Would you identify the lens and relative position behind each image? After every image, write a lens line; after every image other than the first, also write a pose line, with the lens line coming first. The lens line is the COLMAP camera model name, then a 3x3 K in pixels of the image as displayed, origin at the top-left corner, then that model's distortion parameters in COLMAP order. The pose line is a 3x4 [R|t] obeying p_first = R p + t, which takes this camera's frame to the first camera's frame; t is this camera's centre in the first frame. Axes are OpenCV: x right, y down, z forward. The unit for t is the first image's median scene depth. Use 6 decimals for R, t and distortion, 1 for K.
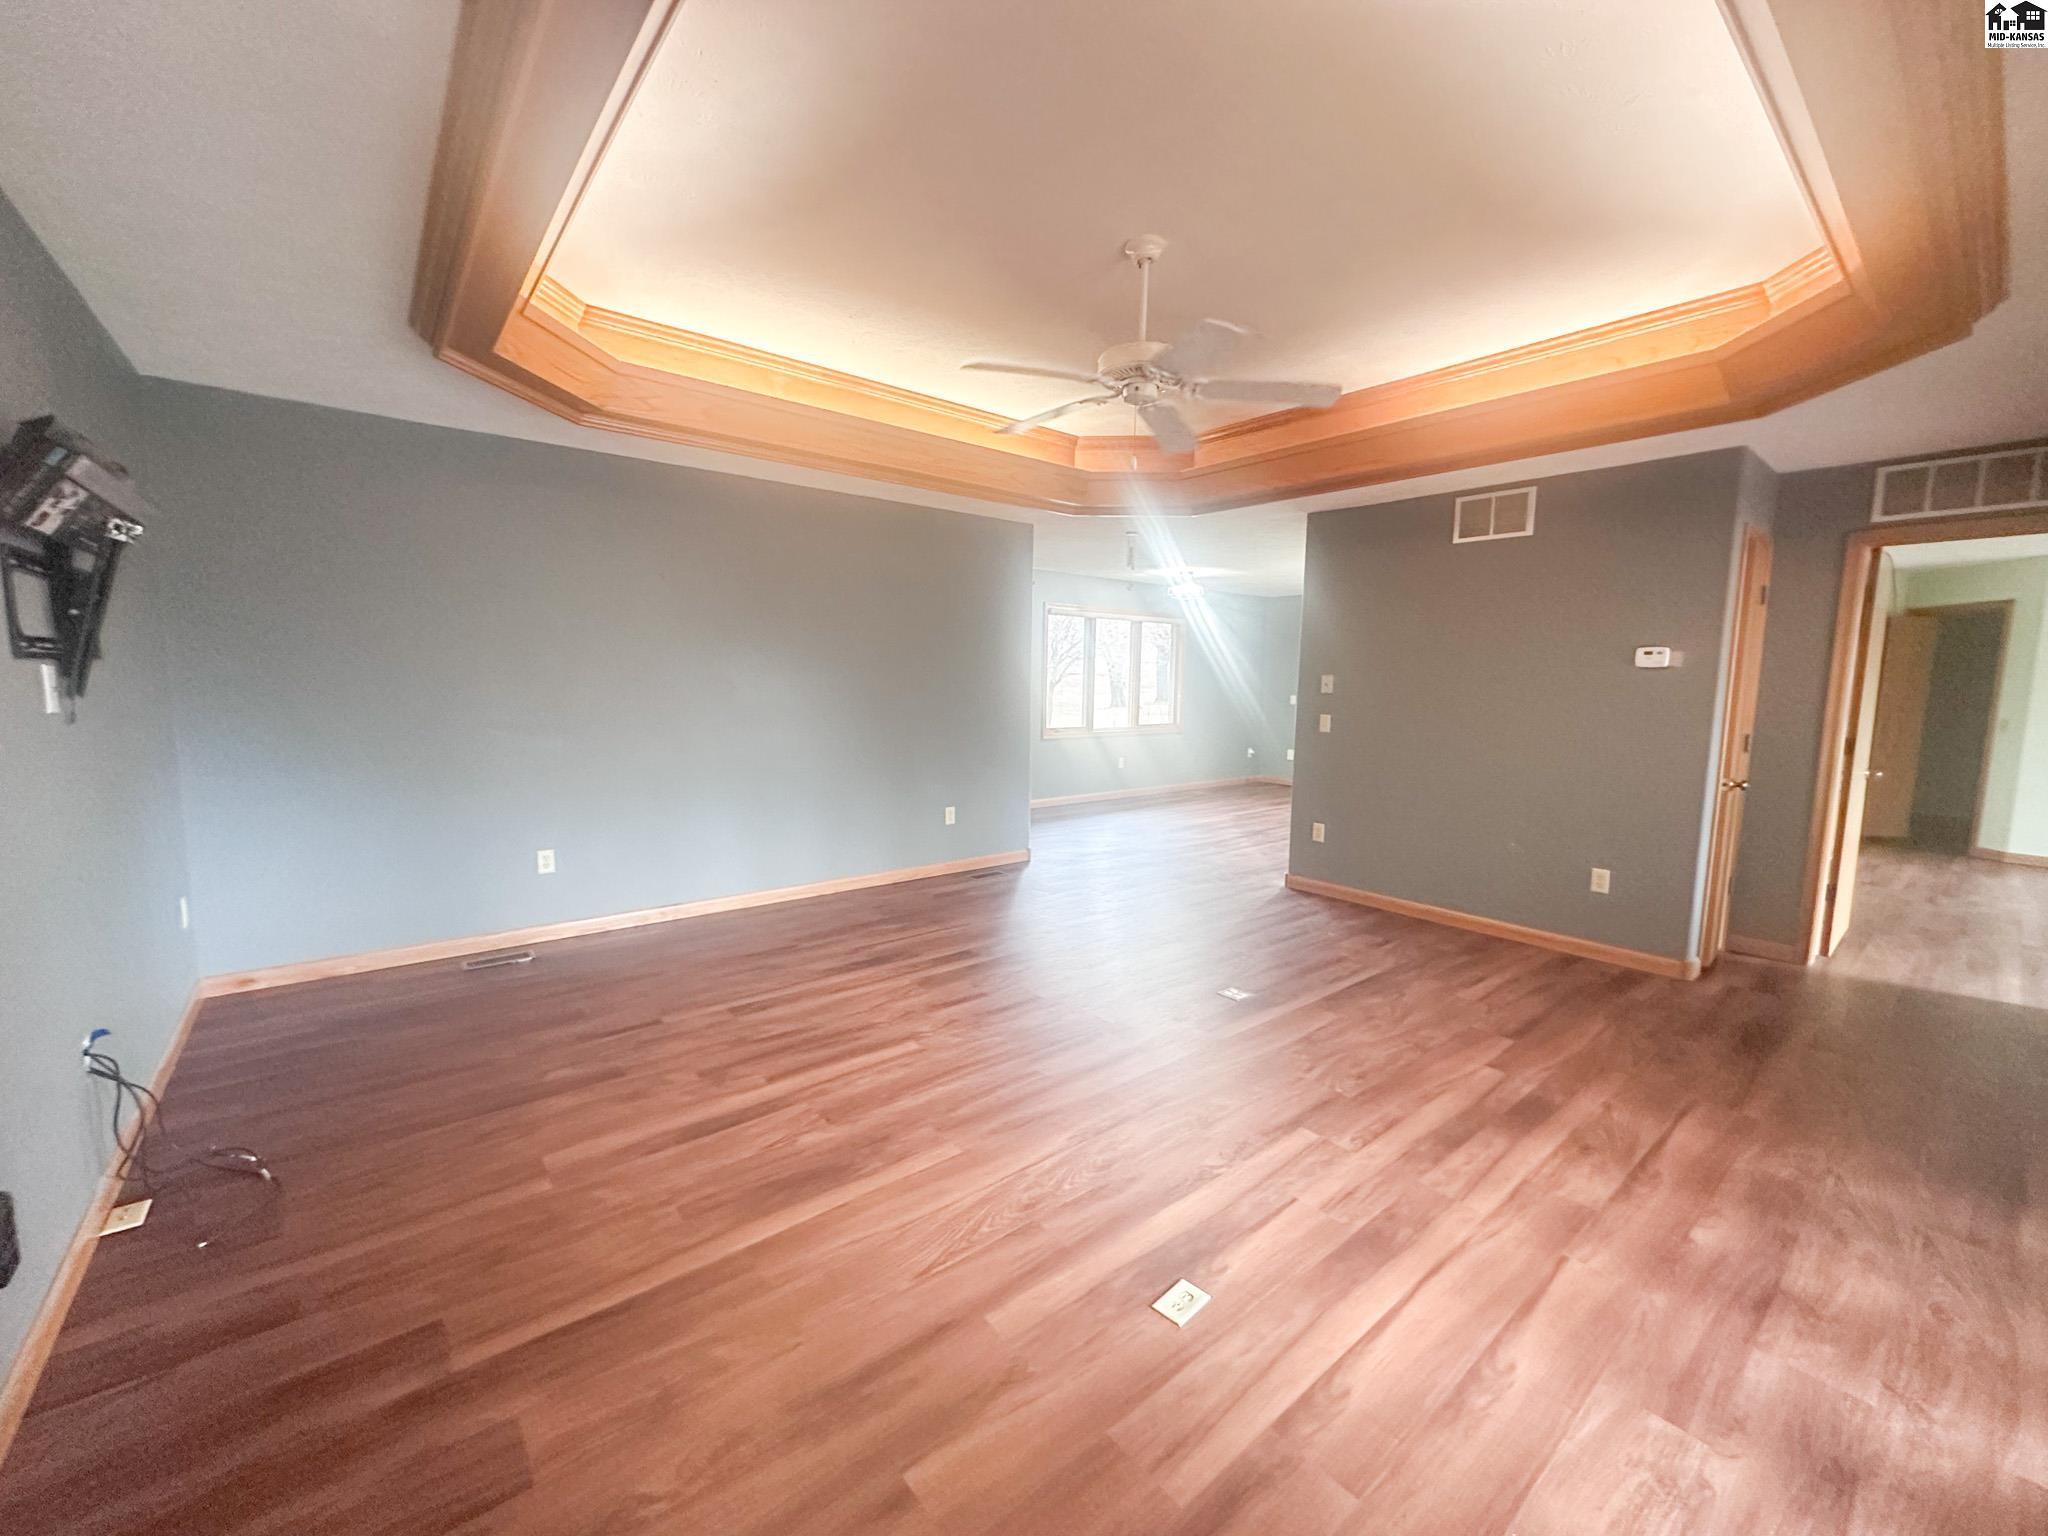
lens RADIAL K [[818.5, 0, 1024.2], [0, 818.5, 769.6], [0, 0, 1]] dist [-0.005466, 0.001034]
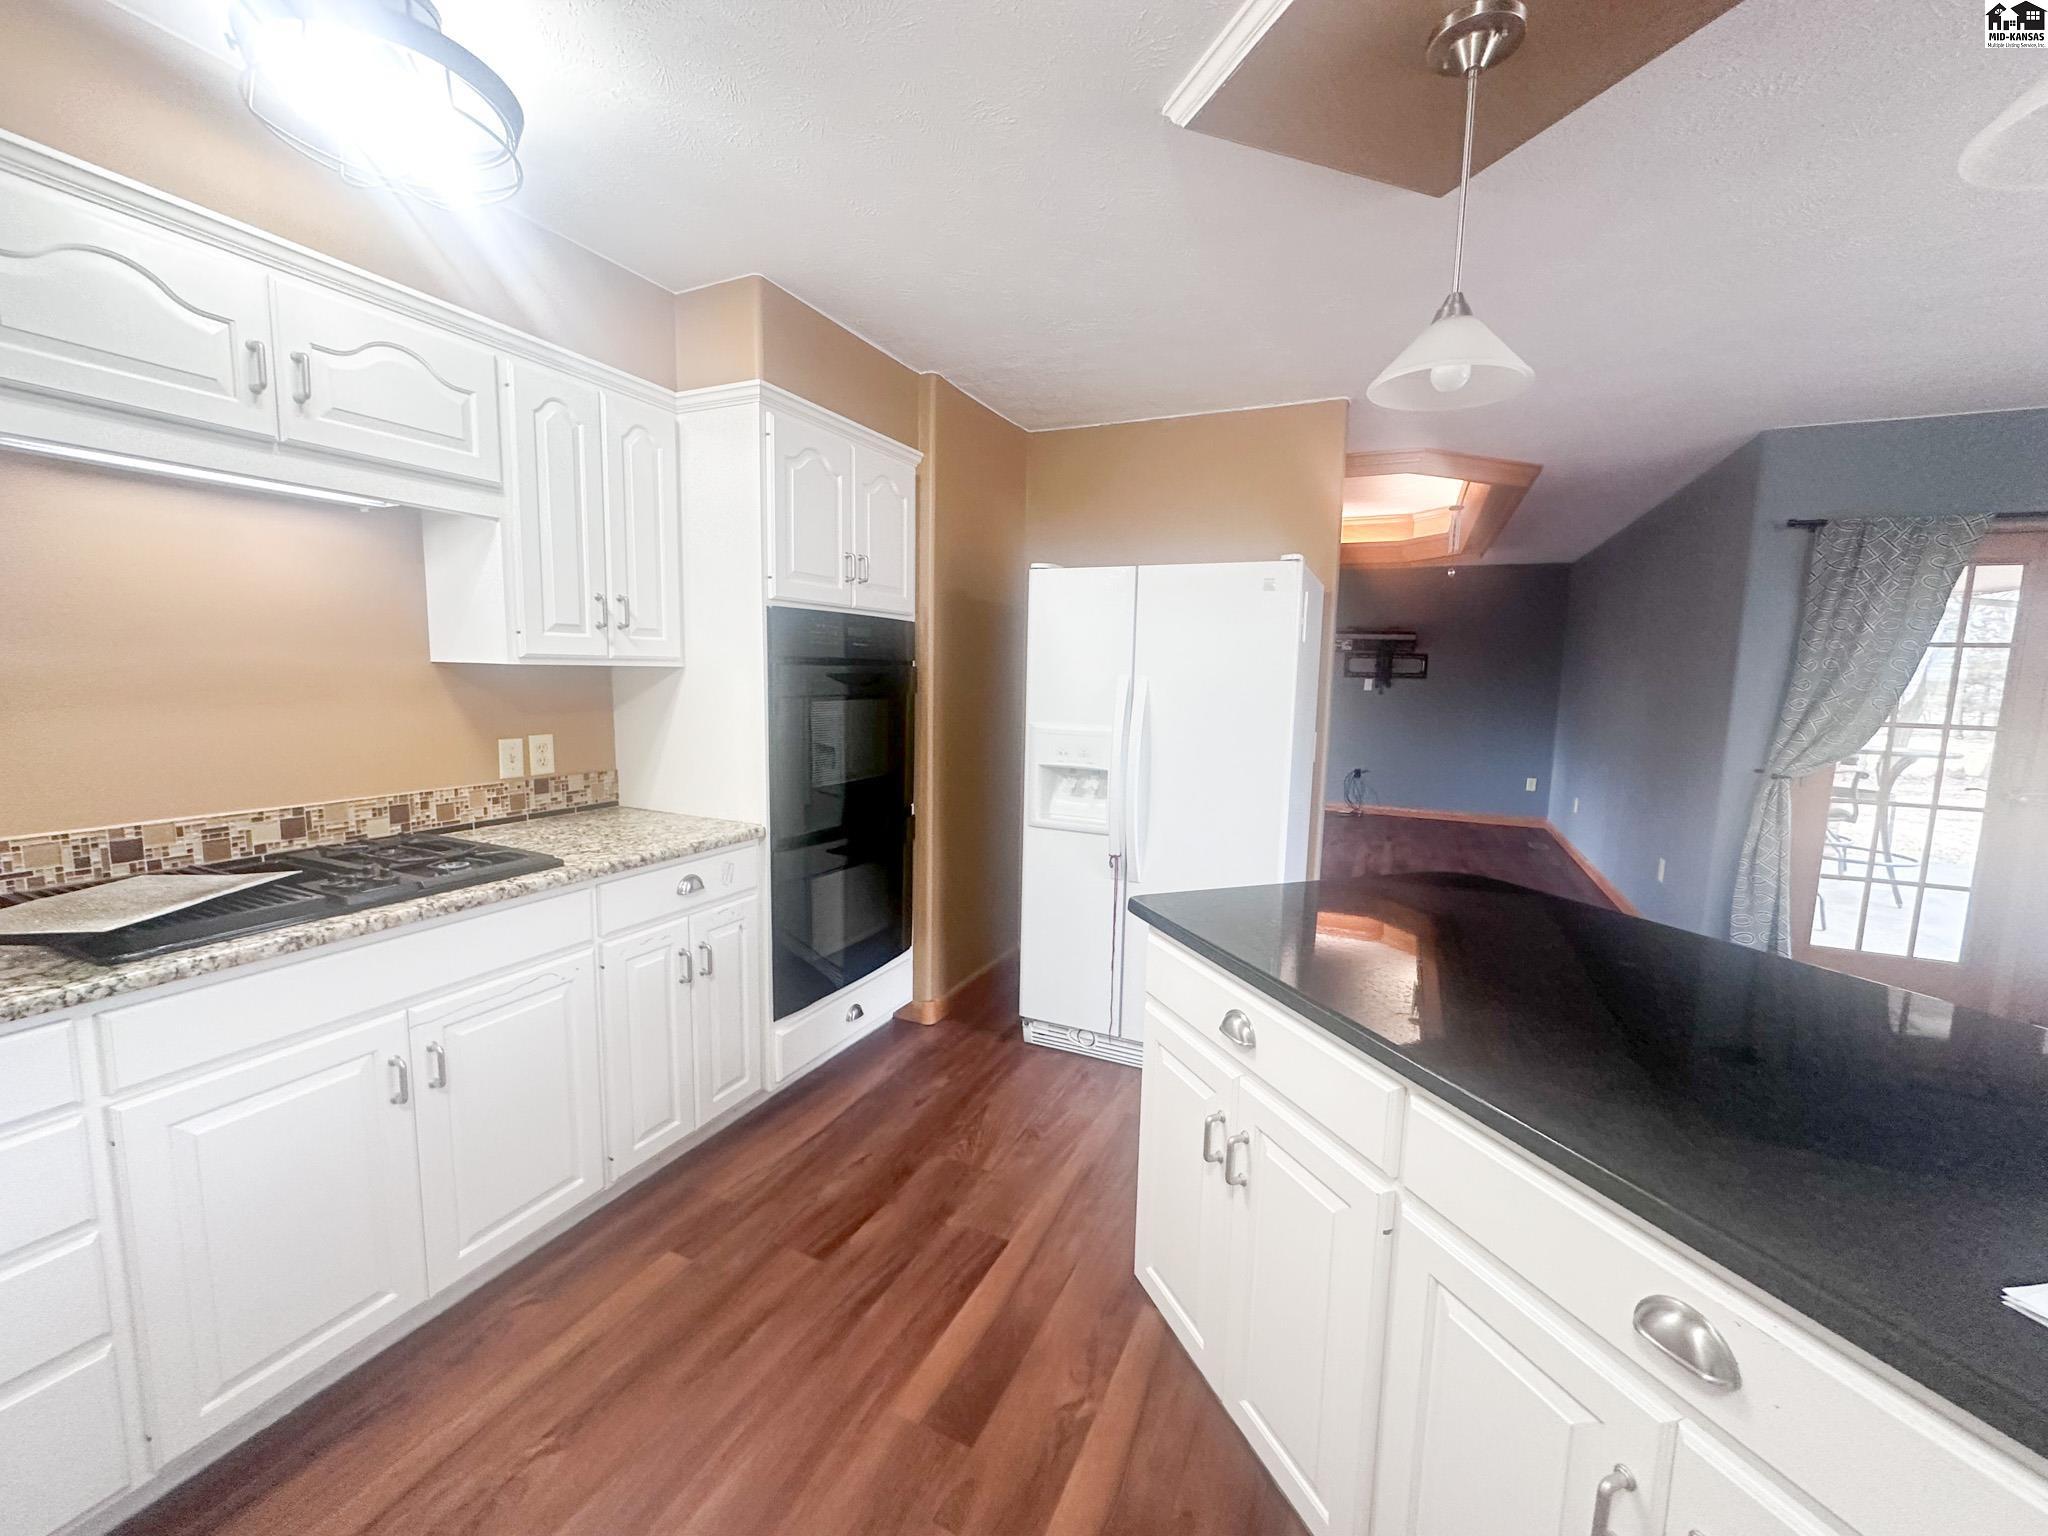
lens RADIAL K [[818.5, 0, 1025.9], [0, 818.5, 768.2], [0, 0, 1]] dist [-0.005466, 0.001034]
pose [[-0.899663, 0.016955, -0.436256, 1.409060], [-0.085622, 0.972988, 0.214389, -0.270744], [0.428107, 0.230231, -0.873909, 2.525048]]
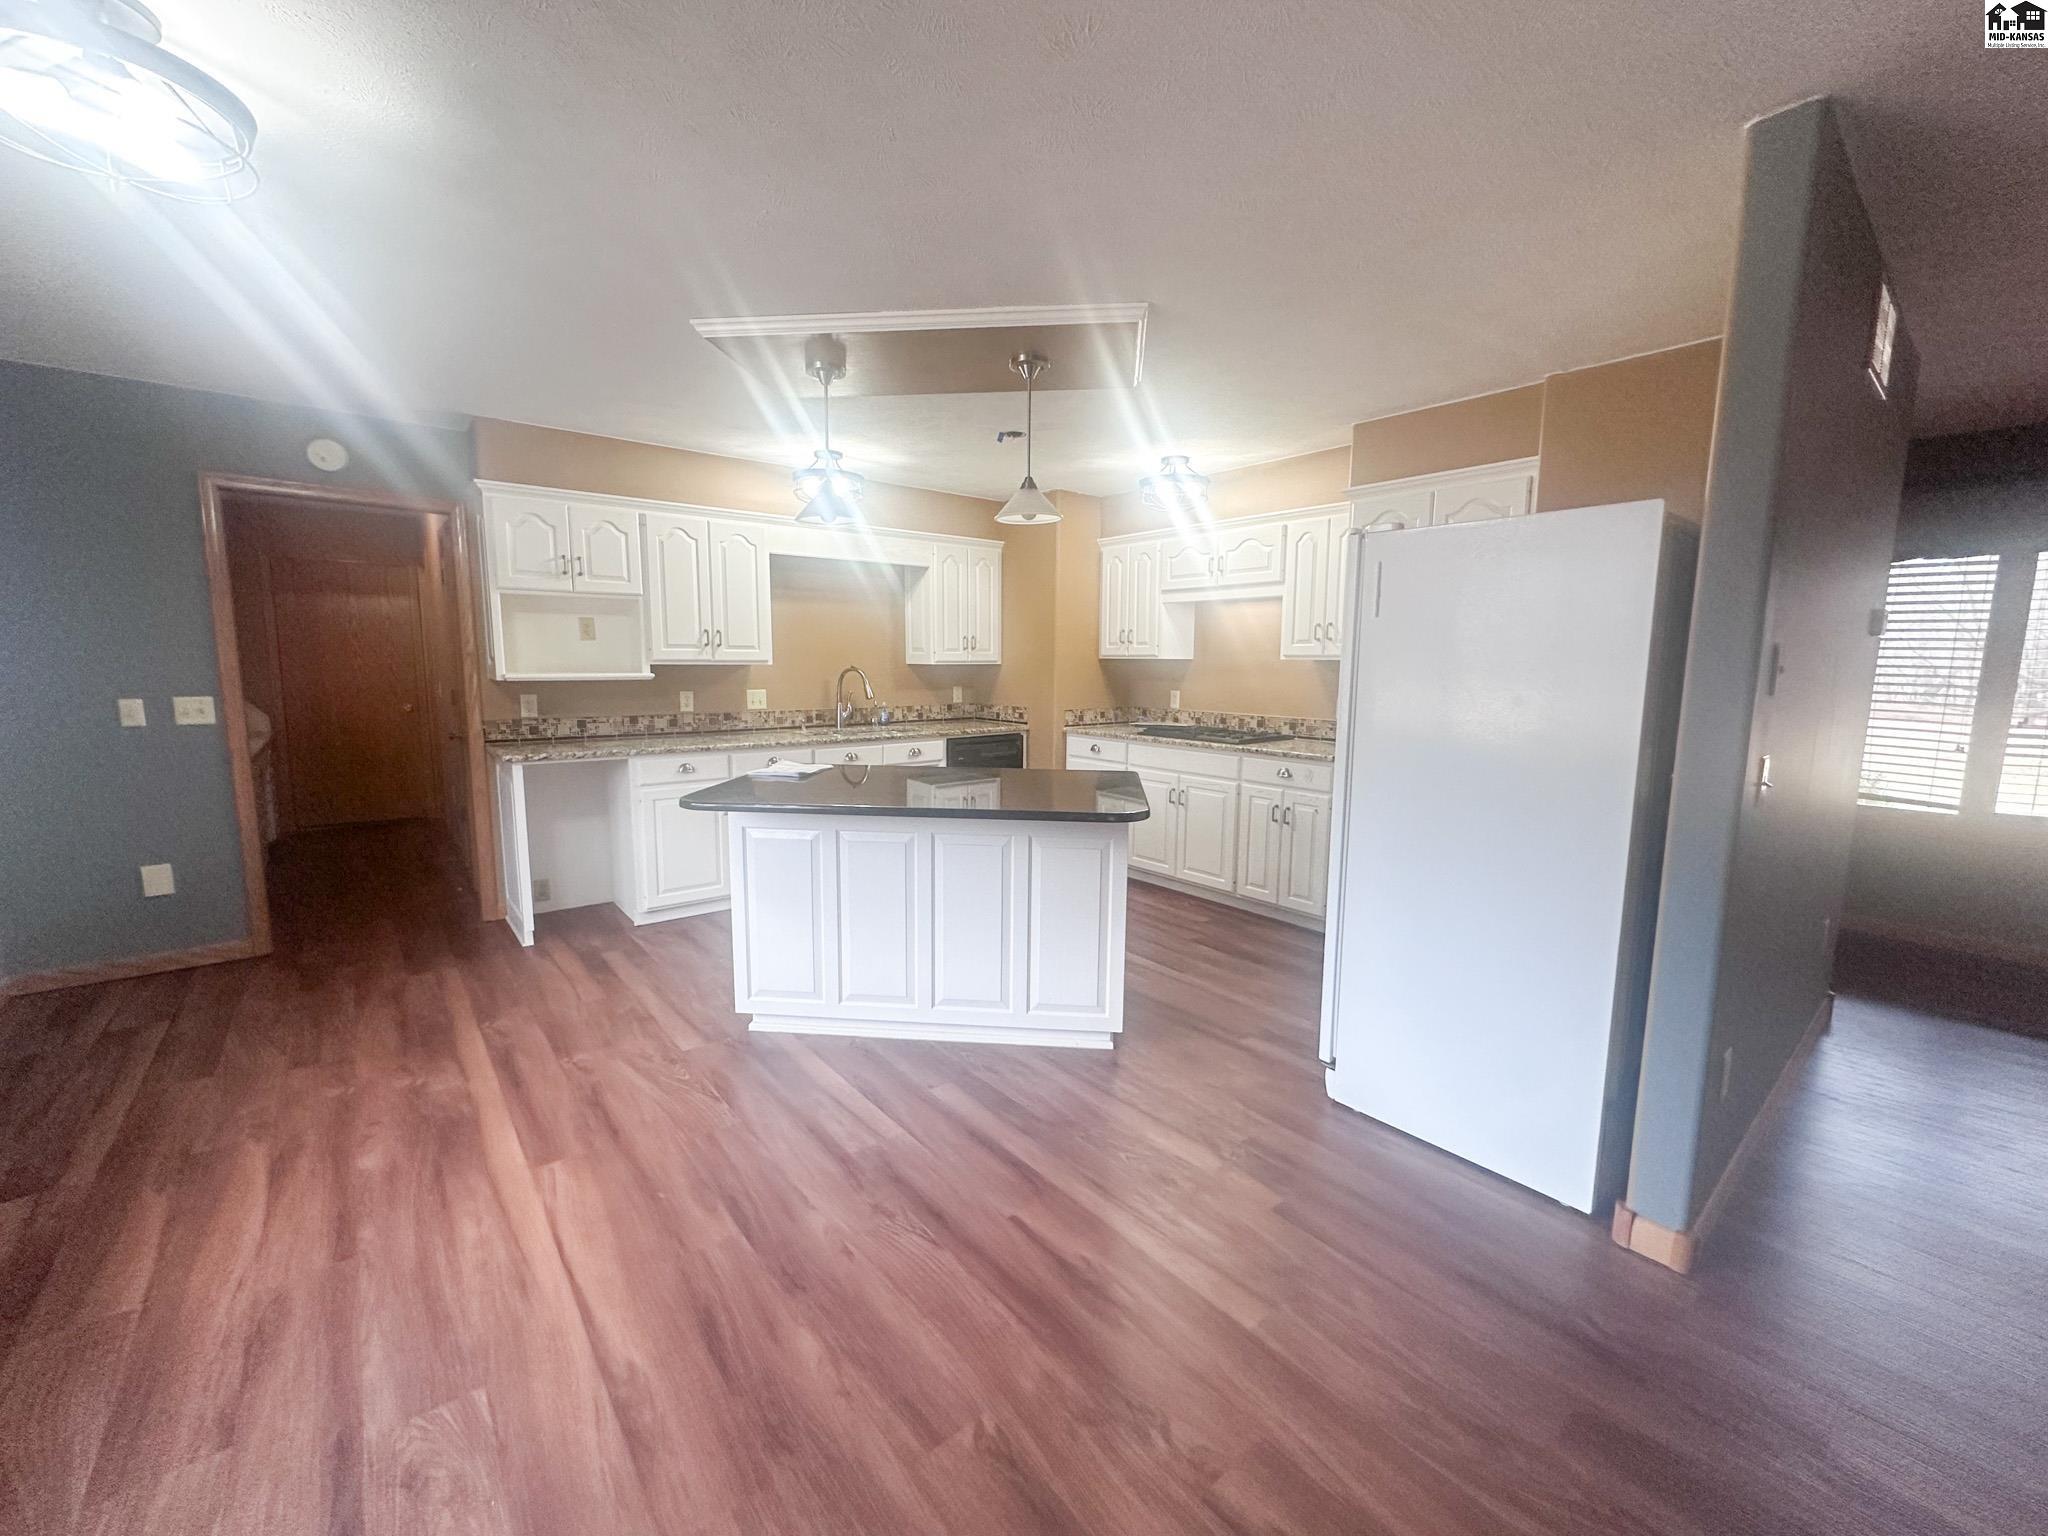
lens RADIAL K [[818.5, 0, 1025.7], [0, 818.5, 766.3], [0, 0, 1]] dist [-0.005466, 0.001034]
pose [[-0.003803, -0.146093, 0.989264, 0.032543], [0.107160, 0.983515, 0.145656, -0.250876], [-0.994234, 0.106564, 0.011915, 2.216347]]
